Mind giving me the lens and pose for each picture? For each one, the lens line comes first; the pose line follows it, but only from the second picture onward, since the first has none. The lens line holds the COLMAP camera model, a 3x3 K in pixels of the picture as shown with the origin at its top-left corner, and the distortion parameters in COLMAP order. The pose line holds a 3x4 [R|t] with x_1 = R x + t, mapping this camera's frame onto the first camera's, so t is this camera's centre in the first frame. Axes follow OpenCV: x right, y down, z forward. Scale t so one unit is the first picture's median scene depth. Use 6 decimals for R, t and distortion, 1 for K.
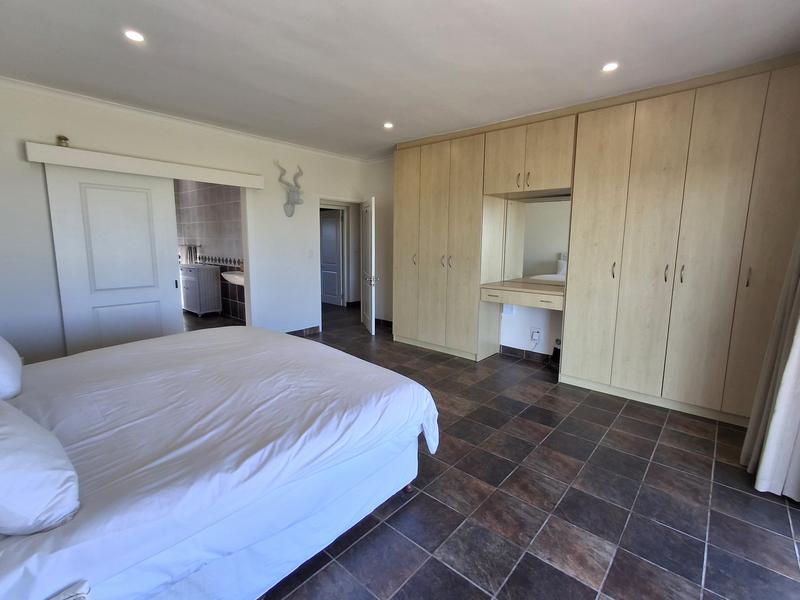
lens RADIAL K [[372.4, 0, 403.7], [0, 372.4, 295.0], [0, 0, 1]] dist [-0.020635, 0.018581]
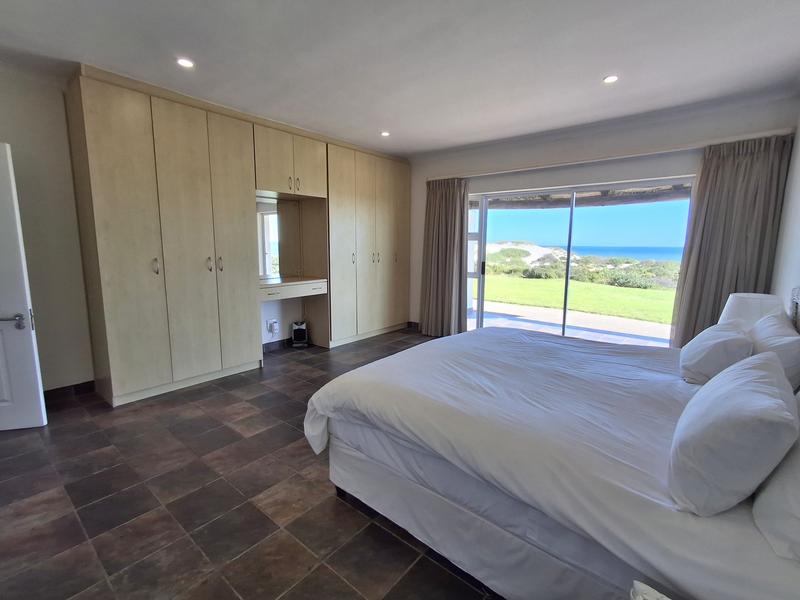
lens RADIAL K [[372.4, 0, 403.7], [0, 372.4, 295.0], [0, 0, 1]] dist [-0.020635, 0.018581]
pose [[-0.033651, -0.151948, 0.987815, -0.824320], [0.131152, 0.979157, 0.155084, -0.113214], [-0.990791, 0.134773, -0.013021, 0.728039]]
